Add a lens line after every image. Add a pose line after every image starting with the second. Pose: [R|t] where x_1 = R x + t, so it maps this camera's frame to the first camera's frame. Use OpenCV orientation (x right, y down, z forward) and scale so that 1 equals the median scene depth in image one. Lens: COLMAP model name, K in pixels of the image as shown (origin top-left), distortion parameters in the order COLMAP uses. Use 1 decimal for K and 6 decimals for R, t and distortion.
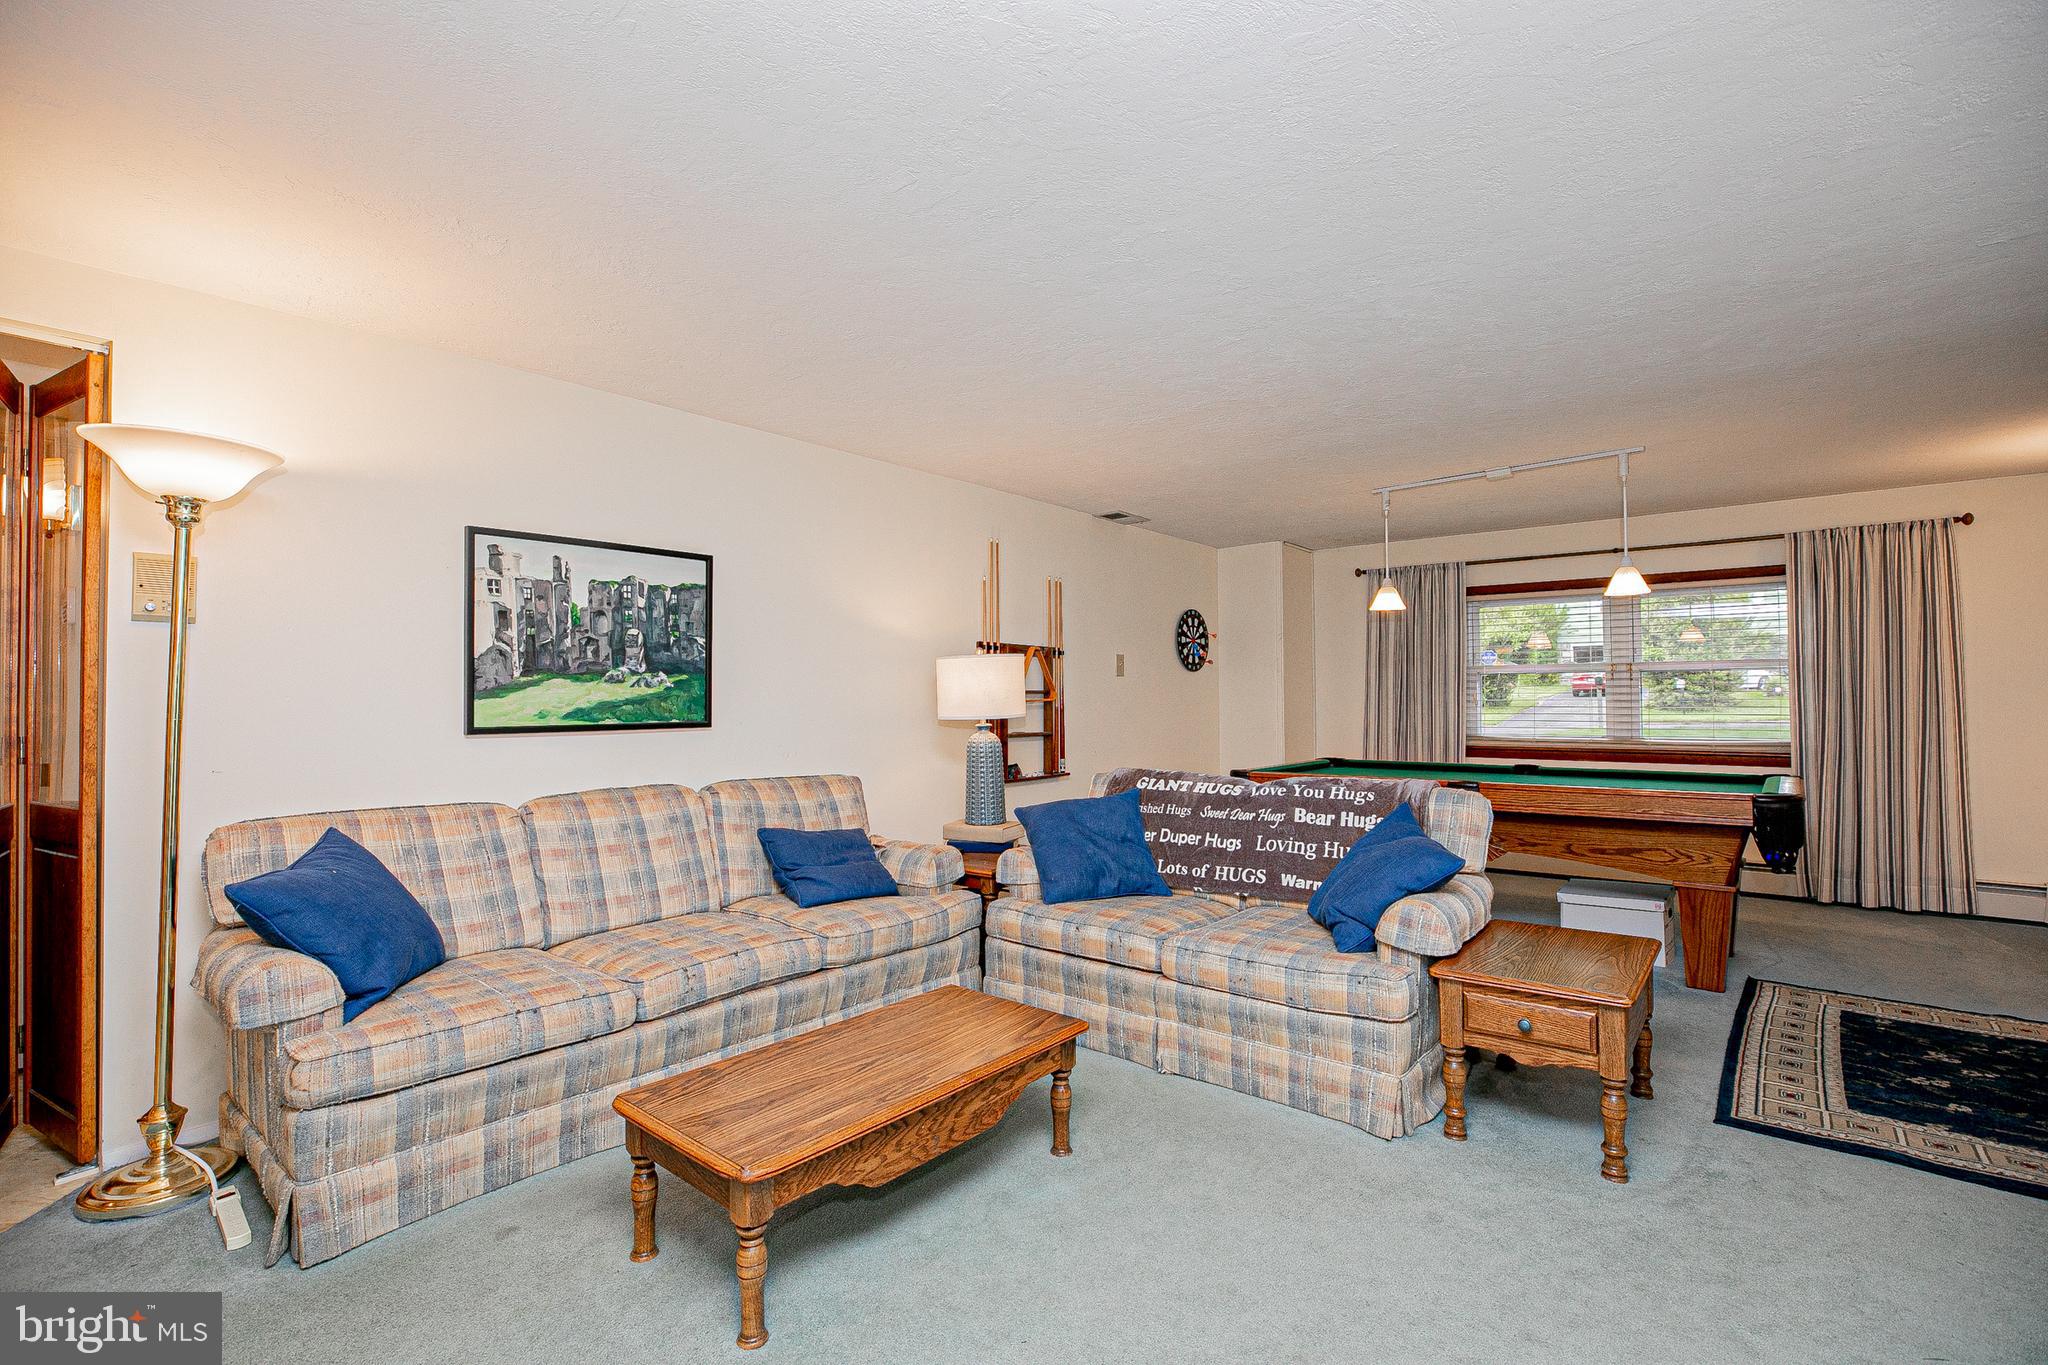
lens RADIAL K [[927.9, 0, 1016.2], [0, 927.9, 685.5], [0, 0, 1]] dist [-0.041295, 0.003297]
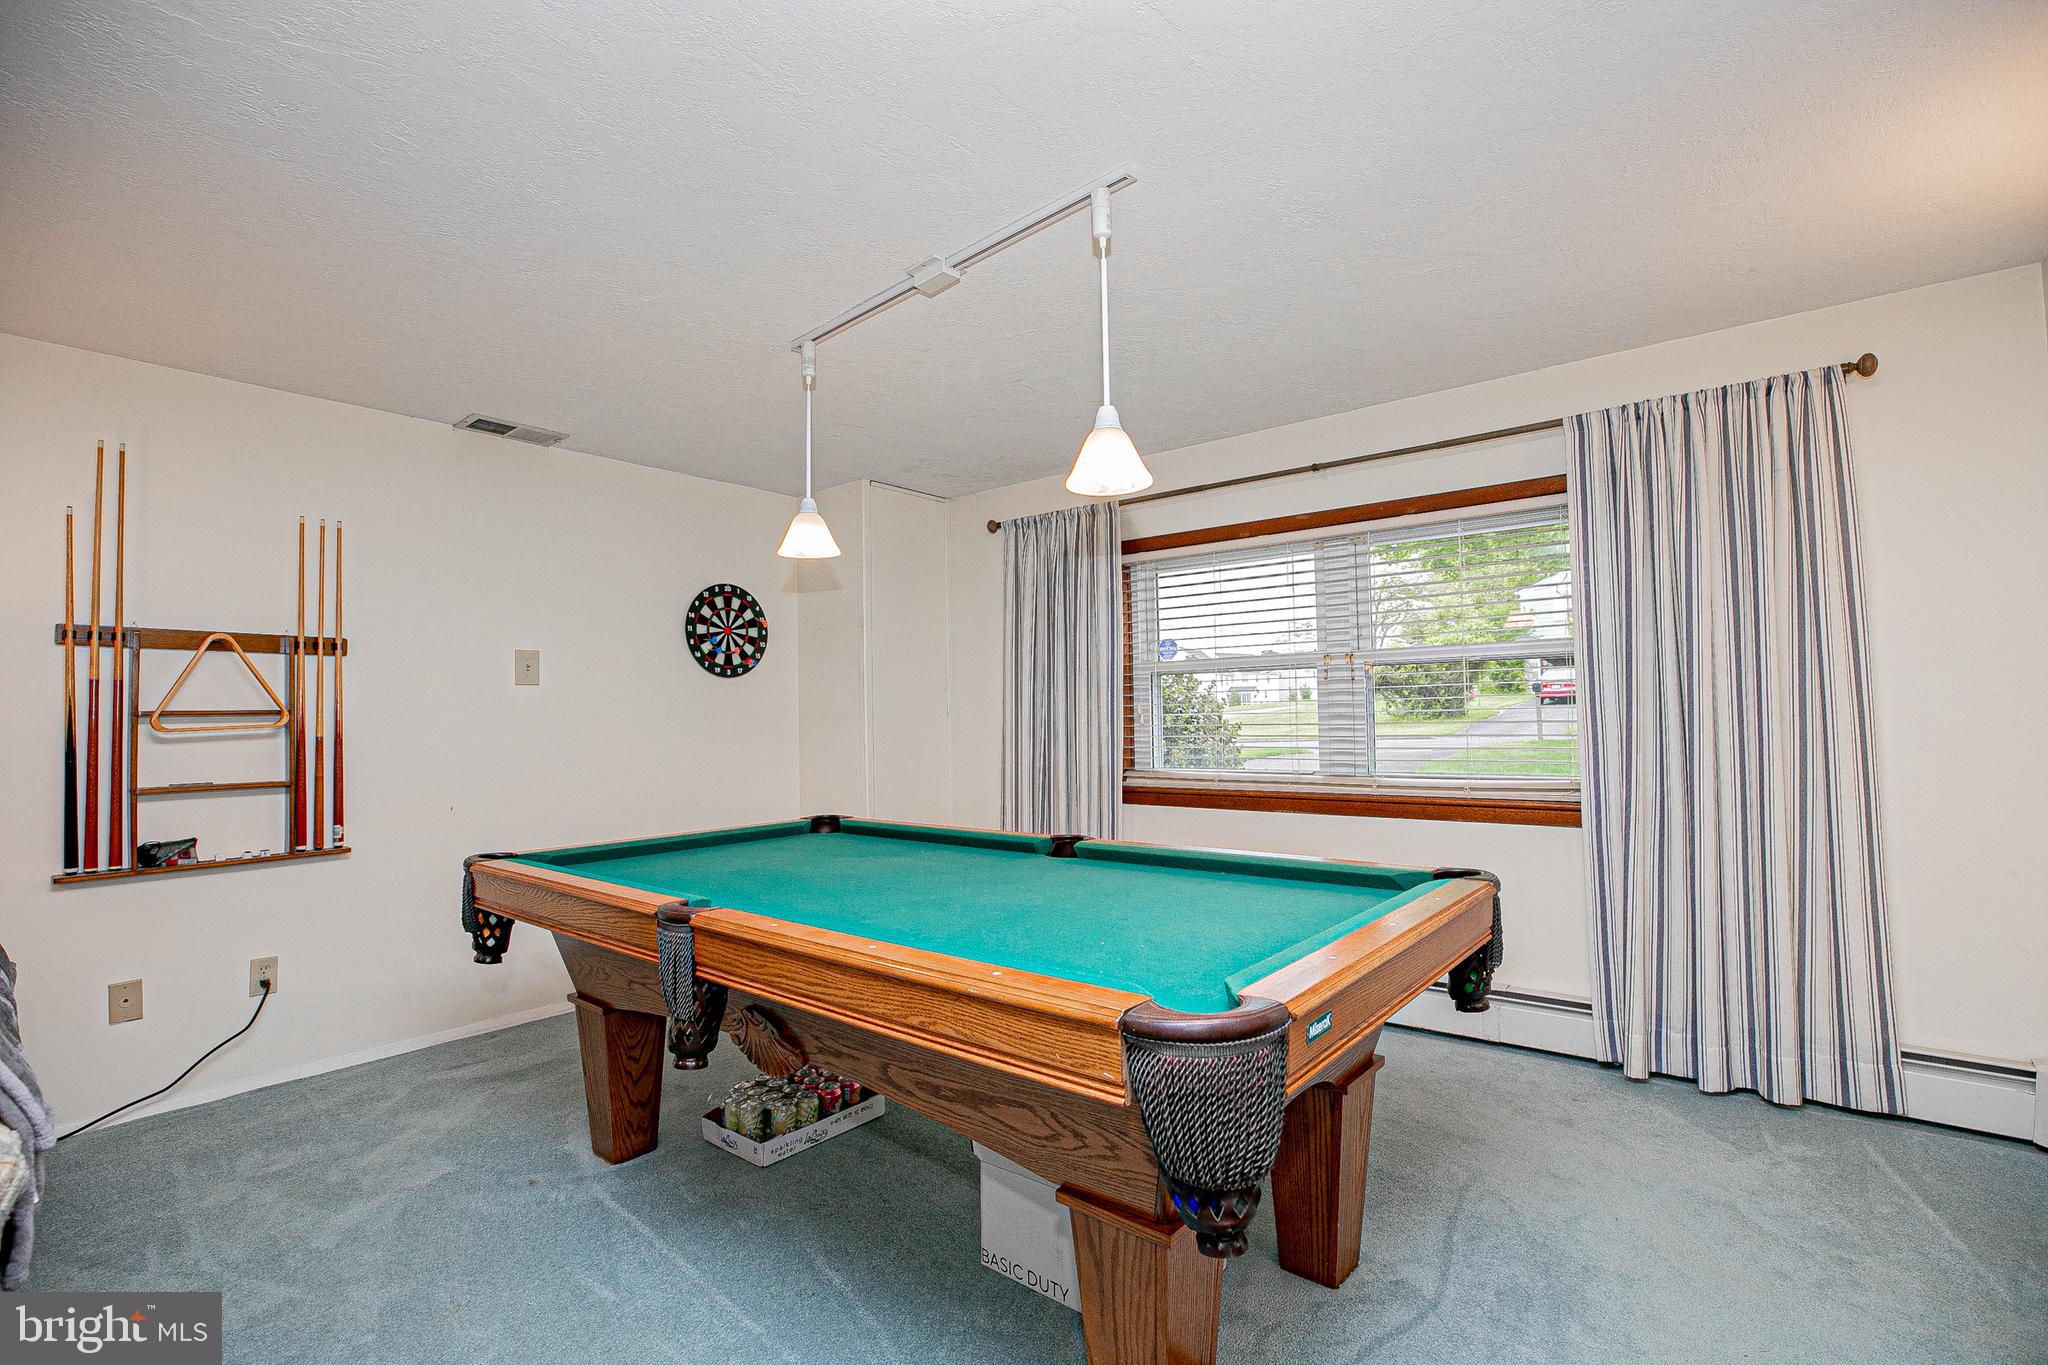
lens RADIAL K [[927.9, 0, 1028.8], [0, 927.9, 685.7], [0, 0, 1]] dist [-0.041295, 0.003297]
pose [[0.999666, -0.012664, 0.022545, 0.492344], [0.013070, 0.999754, -0.017946, 0.006746], [-0.022312, 0.018235, 0.999585, 0.425050]]
